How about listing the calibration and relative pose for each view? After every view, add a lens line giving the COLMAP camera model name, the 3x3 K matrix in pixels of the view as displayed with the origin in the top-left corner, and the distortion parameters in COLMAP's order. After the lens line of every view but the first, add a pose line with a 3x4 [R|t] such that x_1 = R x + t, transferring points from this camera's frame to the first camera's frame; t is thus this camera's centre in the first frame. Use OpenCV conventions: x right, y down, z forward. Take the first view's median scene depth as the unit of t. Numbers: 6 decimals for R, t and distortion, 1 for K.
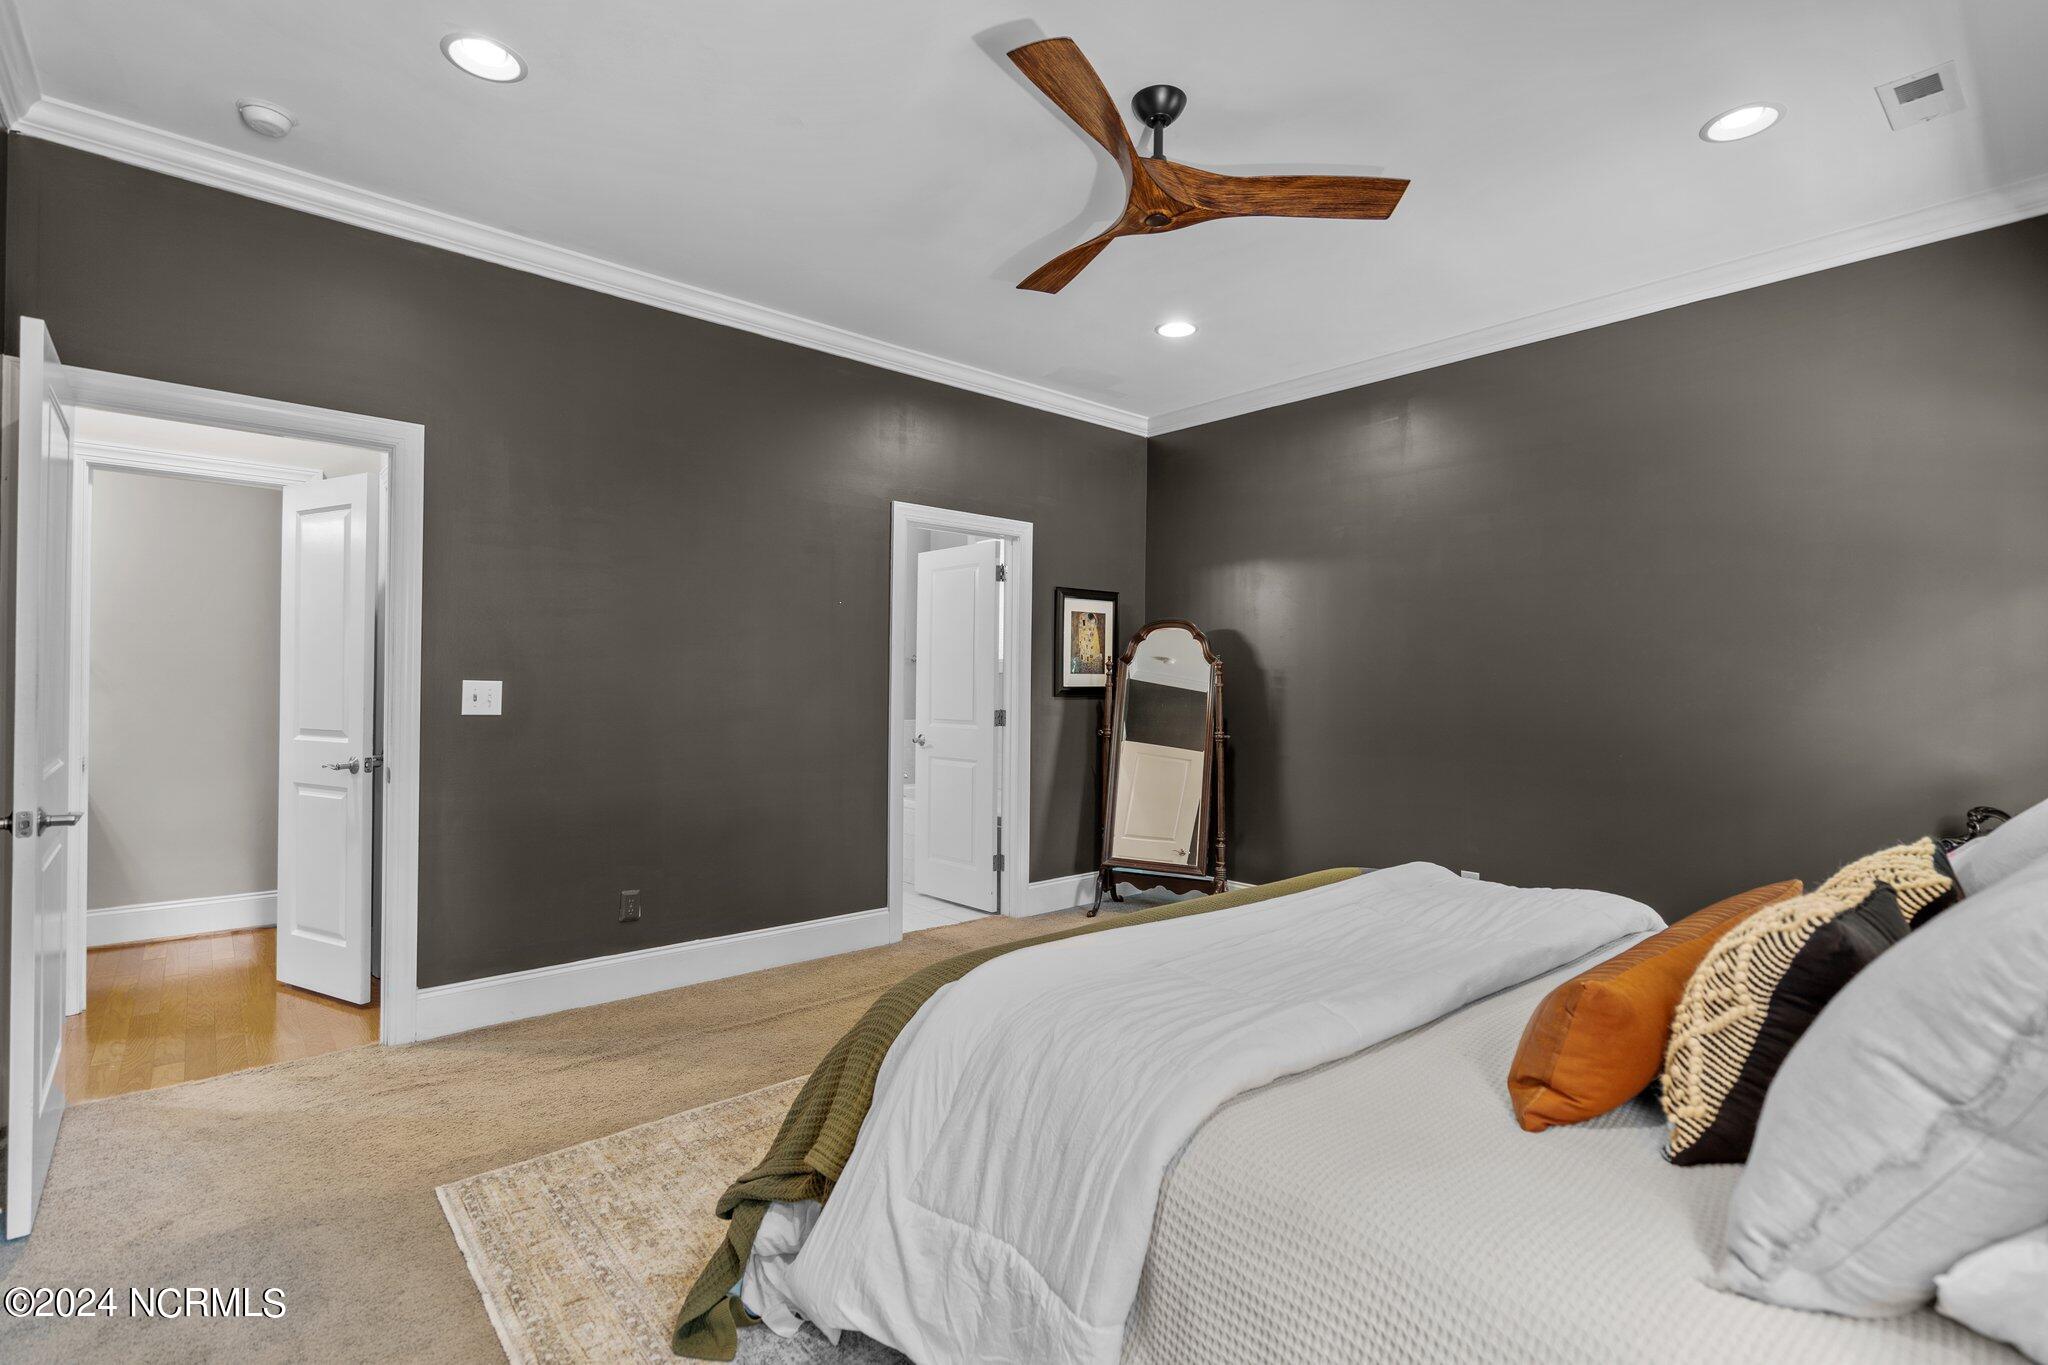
lens RADIAL K [[944.7, 0, 1016.2], [0, 944.7, 671.6], [0, 0, 1]] dist [-0.002914, 0.001095]
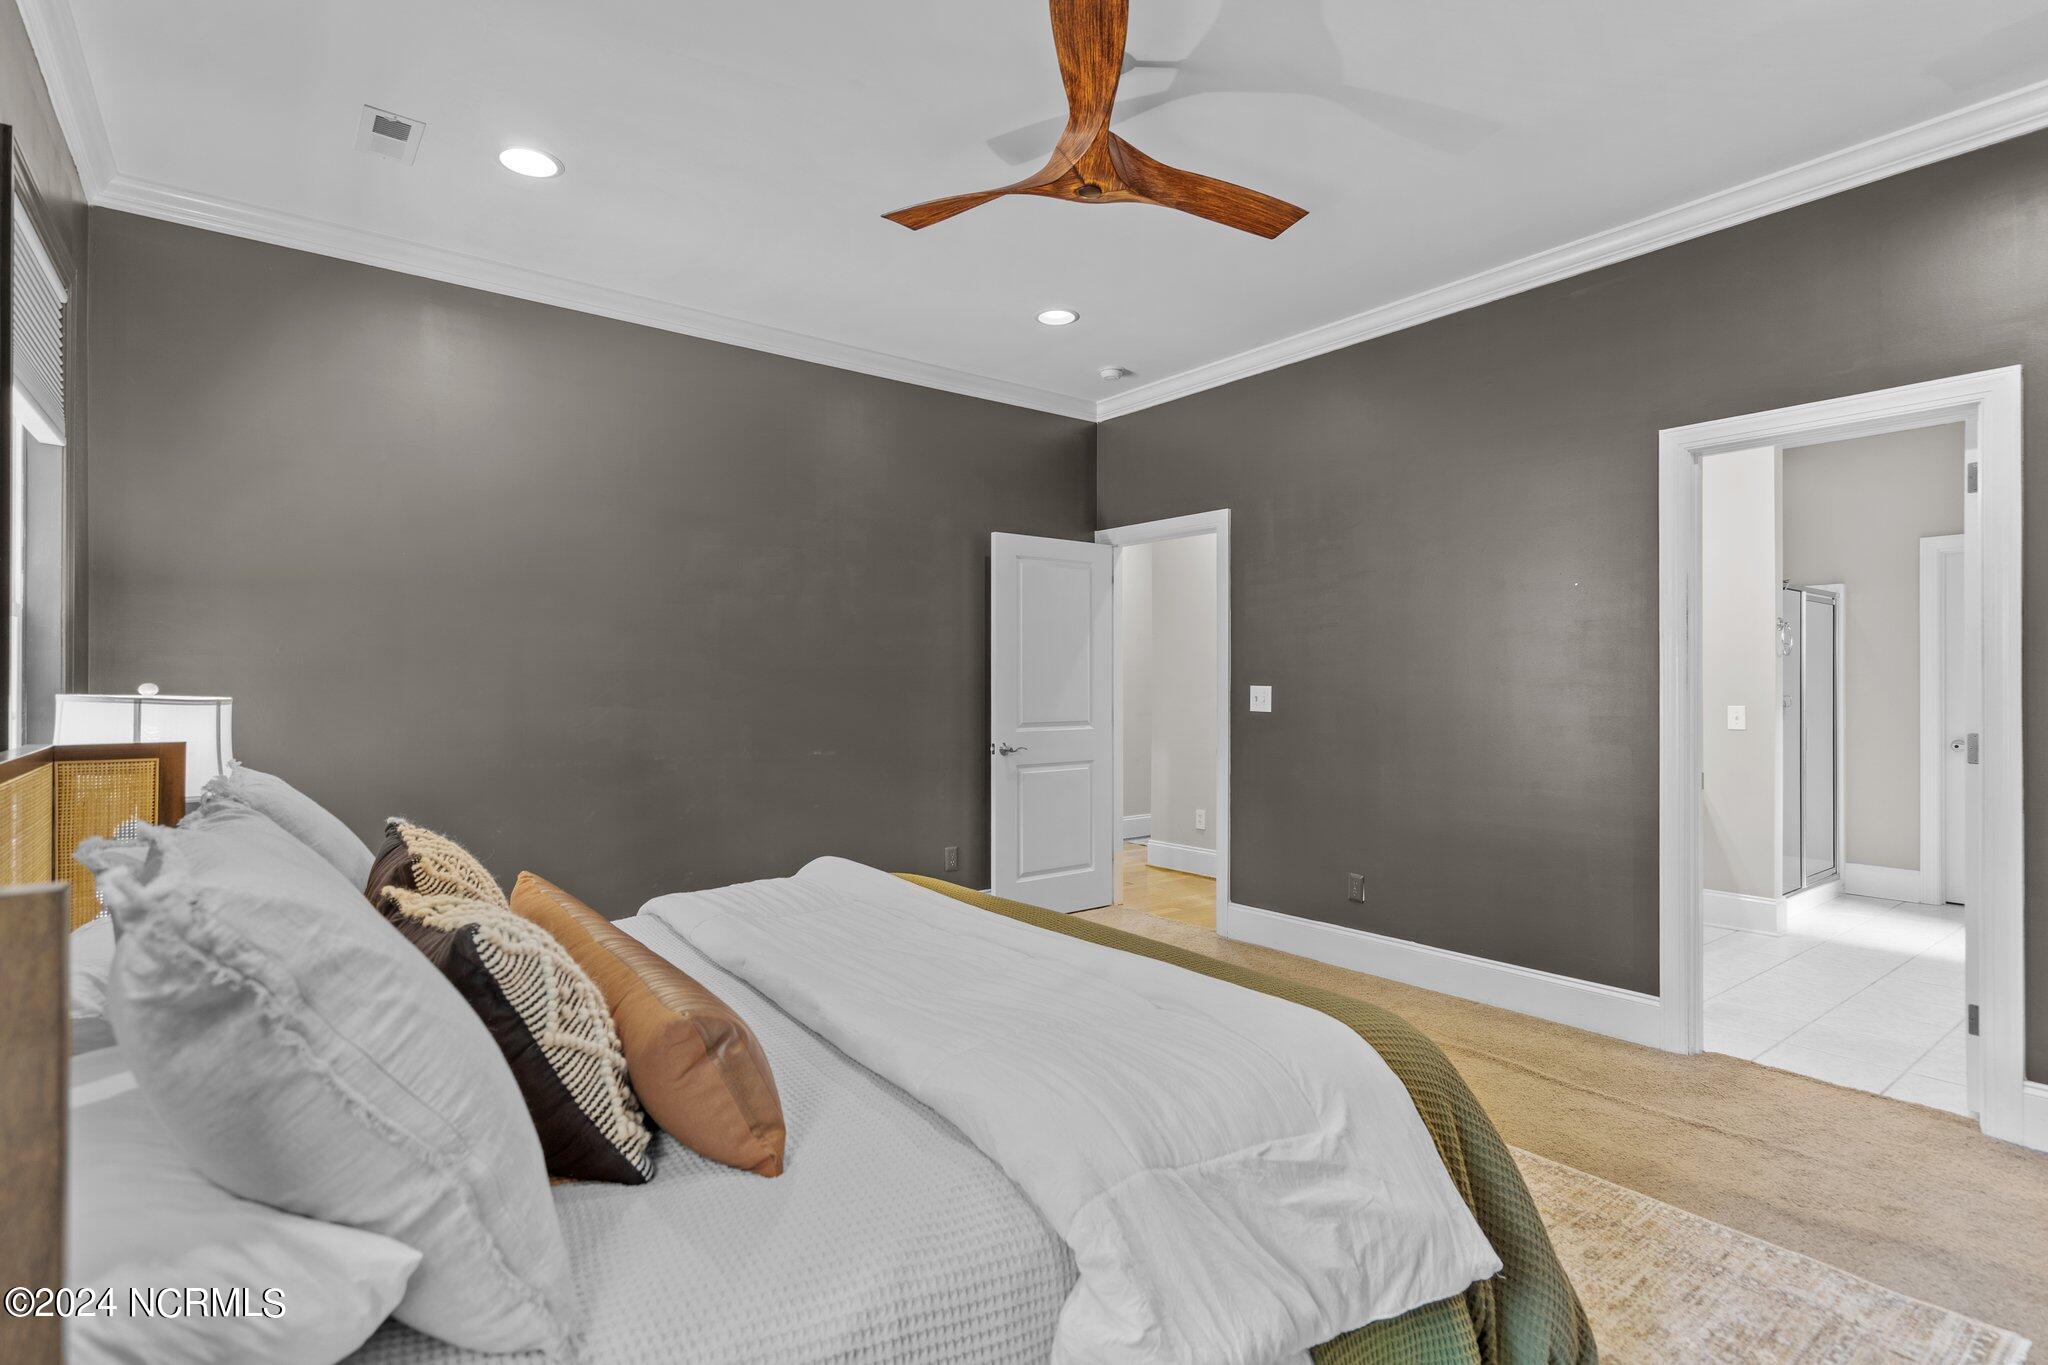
lens RADIAL K [[982.2, 0, 1033.2], [0, 982.2, 695.3], [0, 0, 1]] dist [0.000552, 0.000645]
pose [[-0.040835, -0.000736, -0.999166, 0.840515], [0.000390, 1.000000, -0.000753, 0.022887], [0.999166, -0.000421, -0.040835, 0.726325]]
